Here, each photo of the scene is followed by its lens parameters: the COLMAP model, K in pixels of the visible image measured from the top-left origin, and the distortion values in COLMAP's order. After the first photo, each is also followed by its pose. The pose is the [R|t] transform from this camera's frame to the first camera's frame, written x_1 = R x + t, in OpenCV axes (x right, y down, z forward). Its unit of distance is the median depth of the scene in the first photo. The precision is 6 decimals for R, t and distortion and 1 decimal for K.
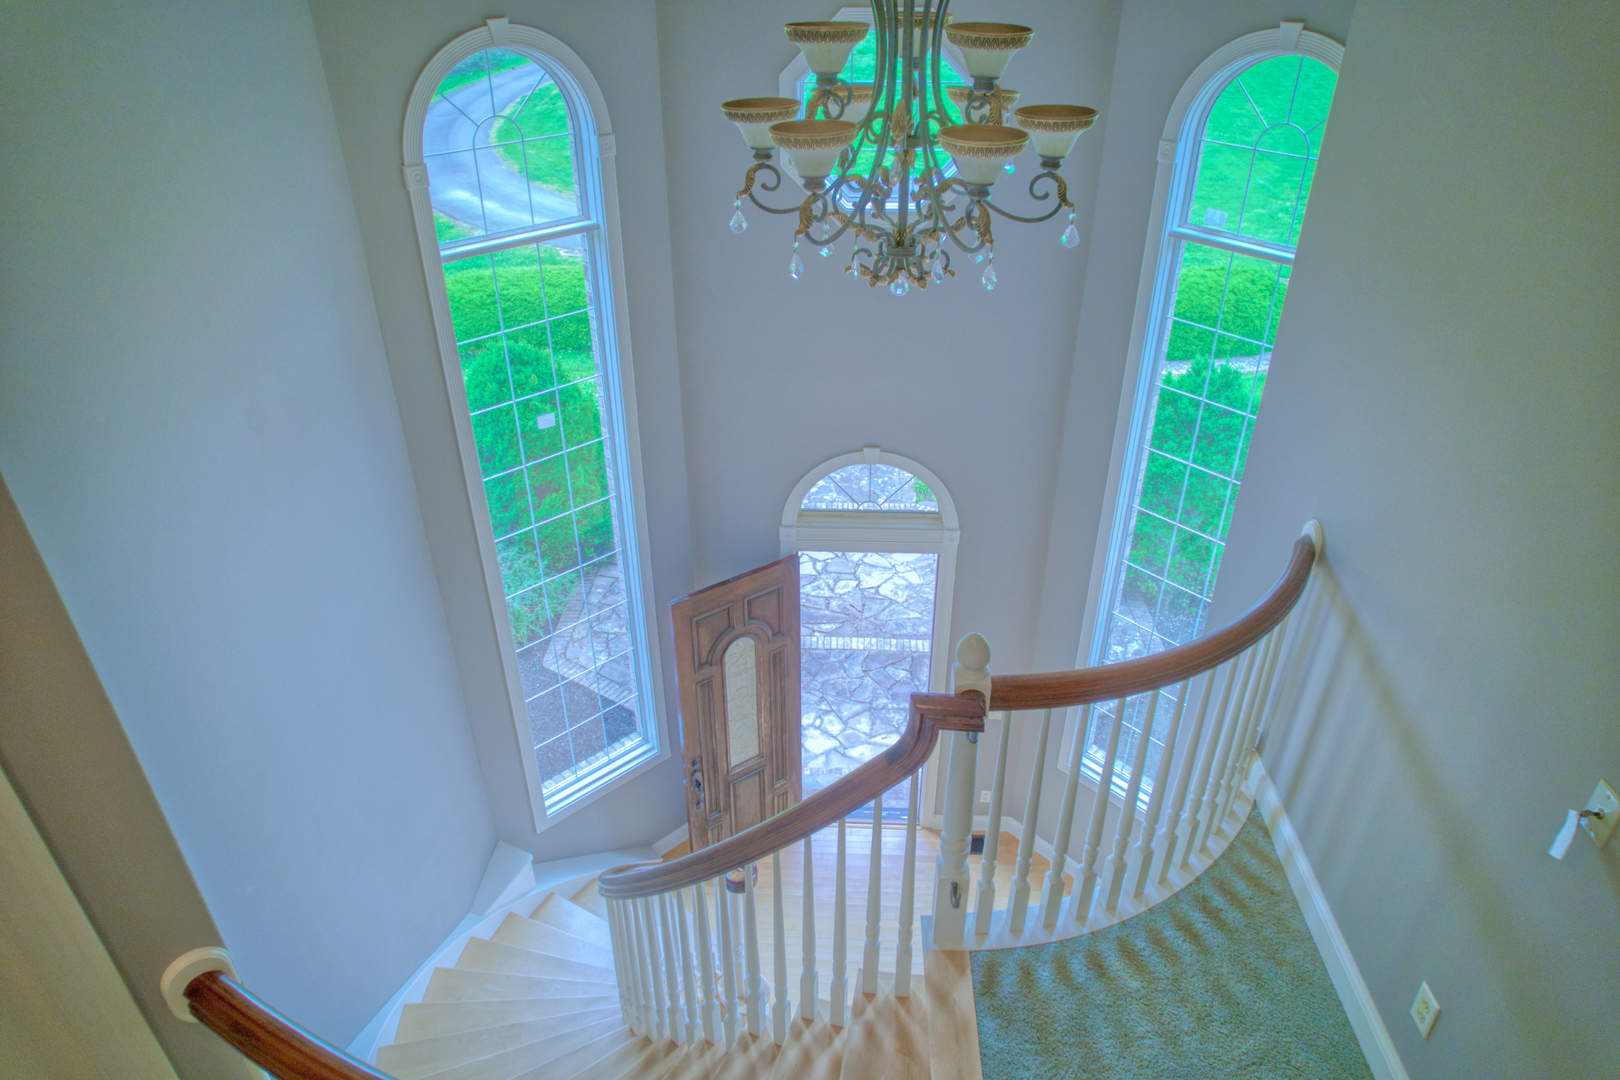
lens RADIAL K [[1035.5, 0, 818.9], [0, 1035.5, 536.4], [0, 0, 1]] dist [-0.076978, 0.072414]
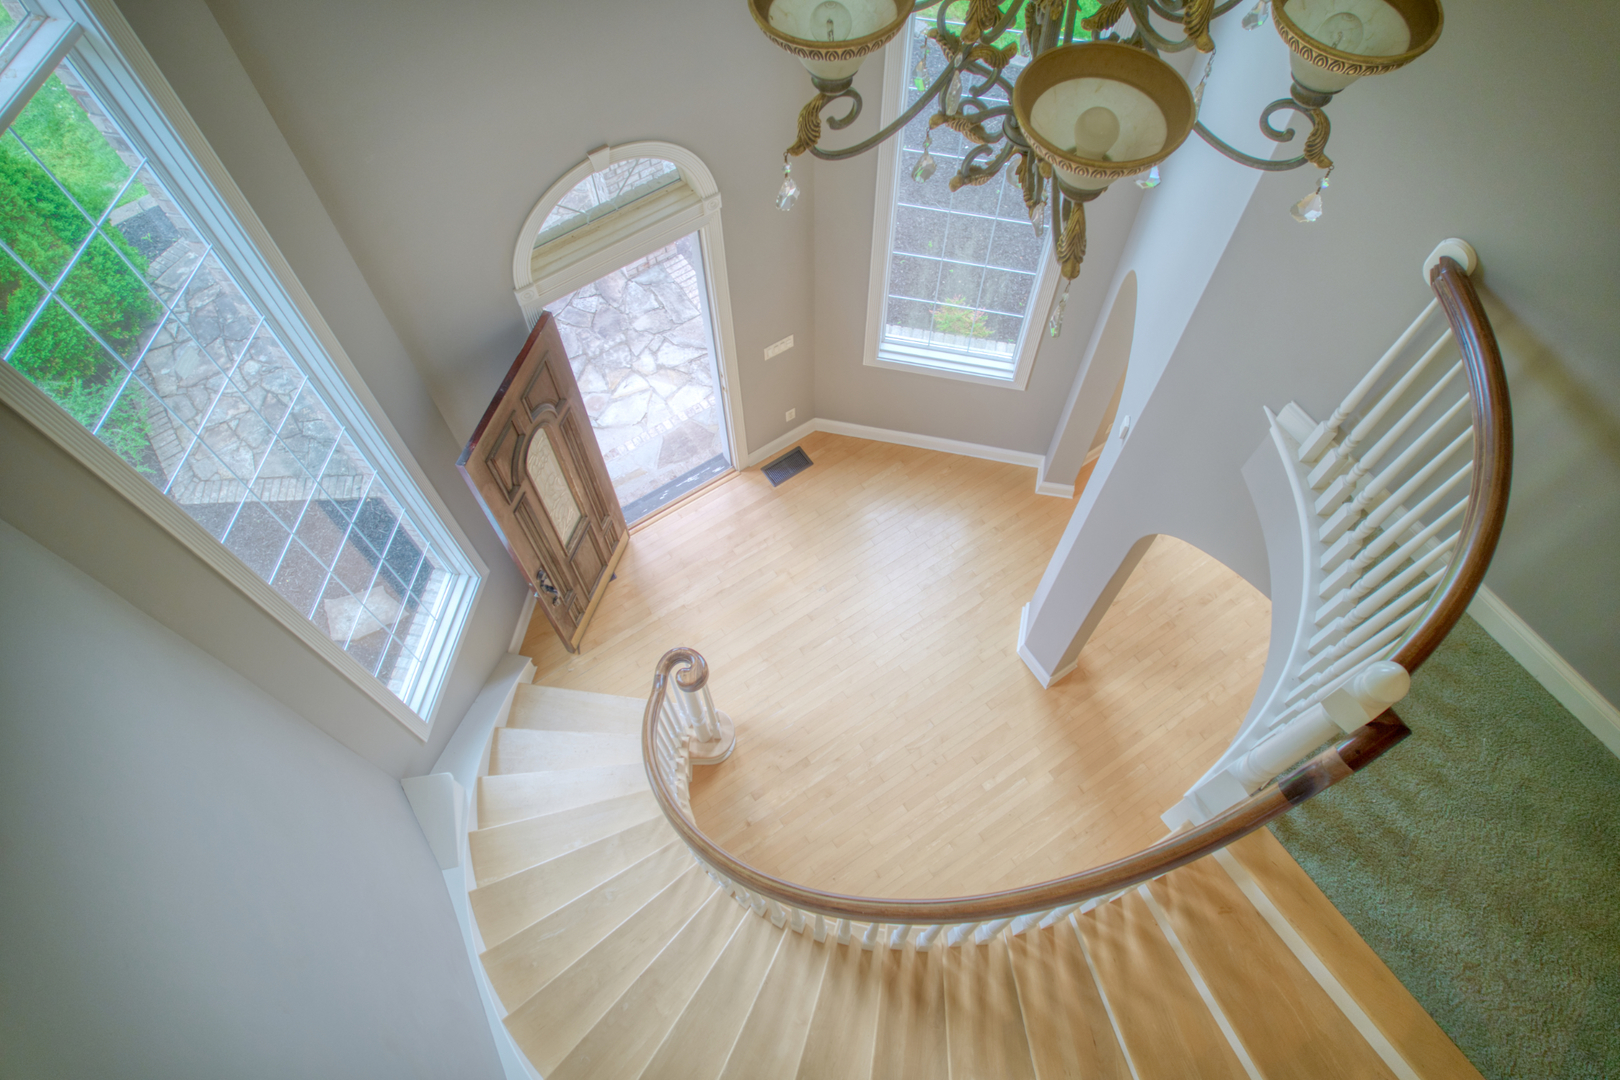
lens RADIAL K [[1035.5, 0, 818.9], [0, 1035.5, 536.4], [0, 0, 1]] dist [-0.076978, 0.072414]
pose [[0.810050, -0.524846, 0.261448, -0.142944], [0.310812, 0.762425, 0.567543, -0.222854], [-0.497207, -0.378477, 0.780731, 0.237310]]
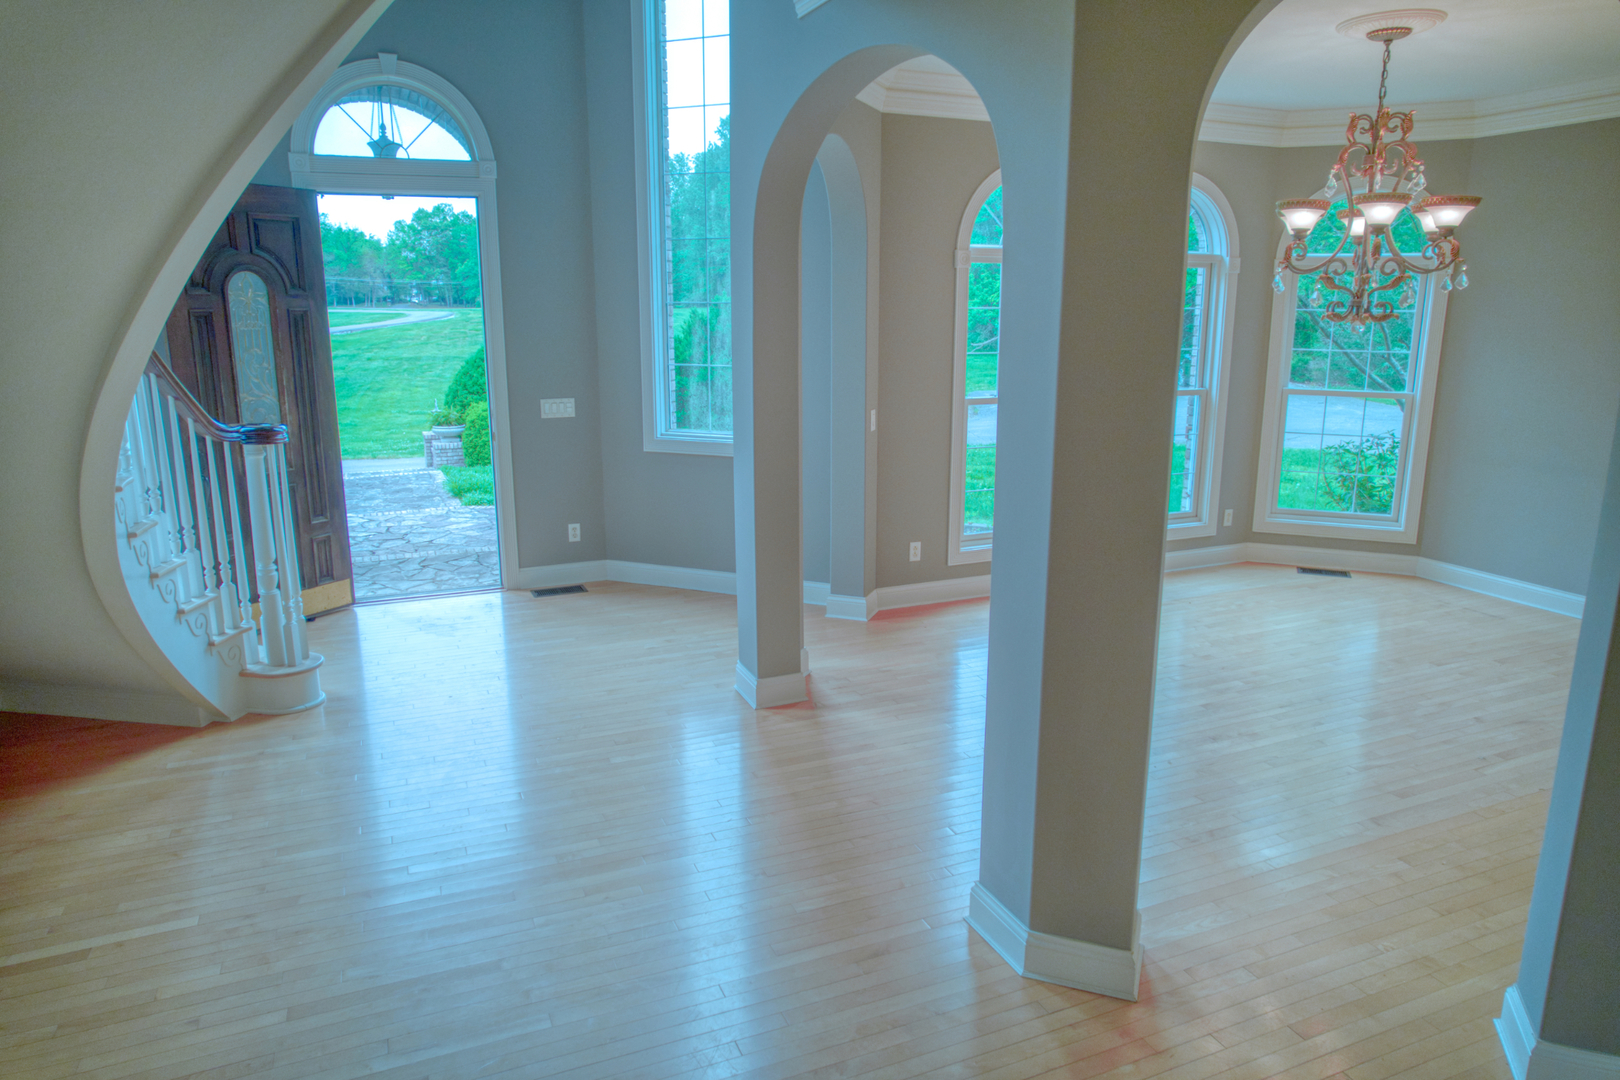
lens RADIAL K [[1035.5, 0, 818.9], [0, 1035.5, 536.4], [0, 0, 1]] dist [-0.076978, 0.072414]
pose [[0.901430, -0.096906, 0.421939, -0.025987], [0.228902, 0.933936, -0.274531, 0.633504], [-0.367460, 0.344053, 0.864060, 0.185728]]
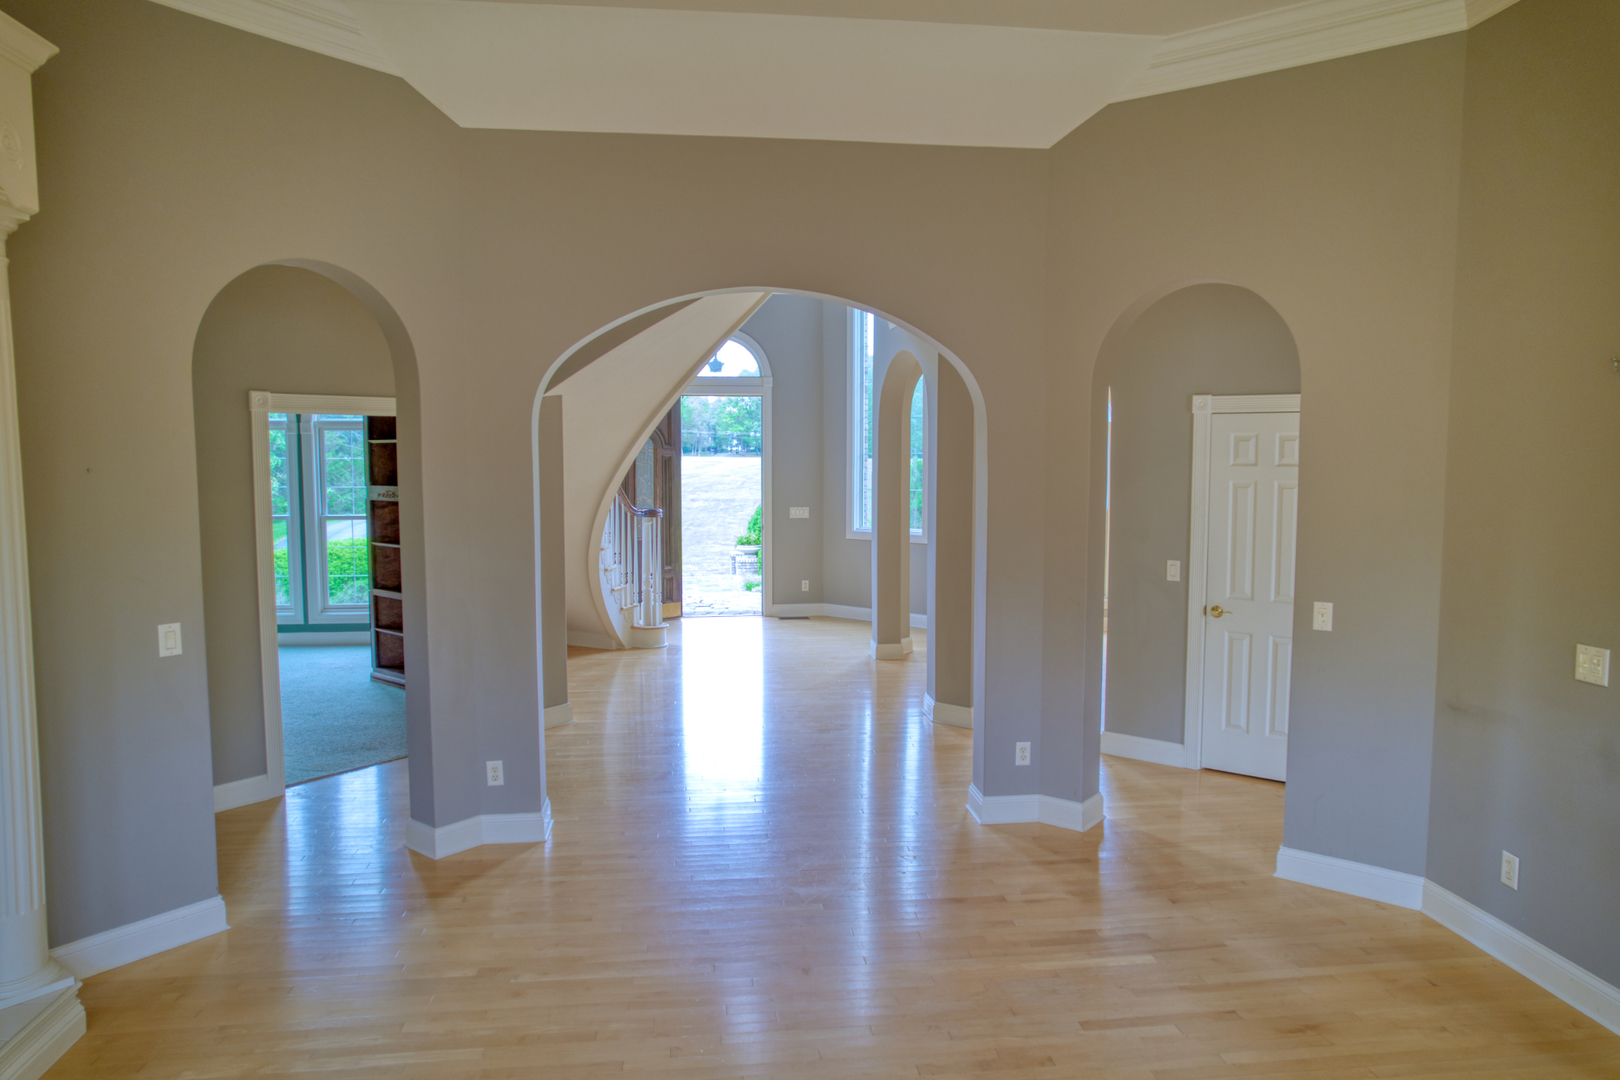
lens RADIAL K [[1035.5, 0, 818.9], [0, 1035.5, 536.4], [0, 0, 1]] dist [-0.076978, 0.072414]
pose [[0.987122, -0.014194, 0.159335, -0.067561], [0.085494, 0.888679, -0.450490, 1.010938], [-0.135204, 0.458311, 0.878448, -0.422571]]
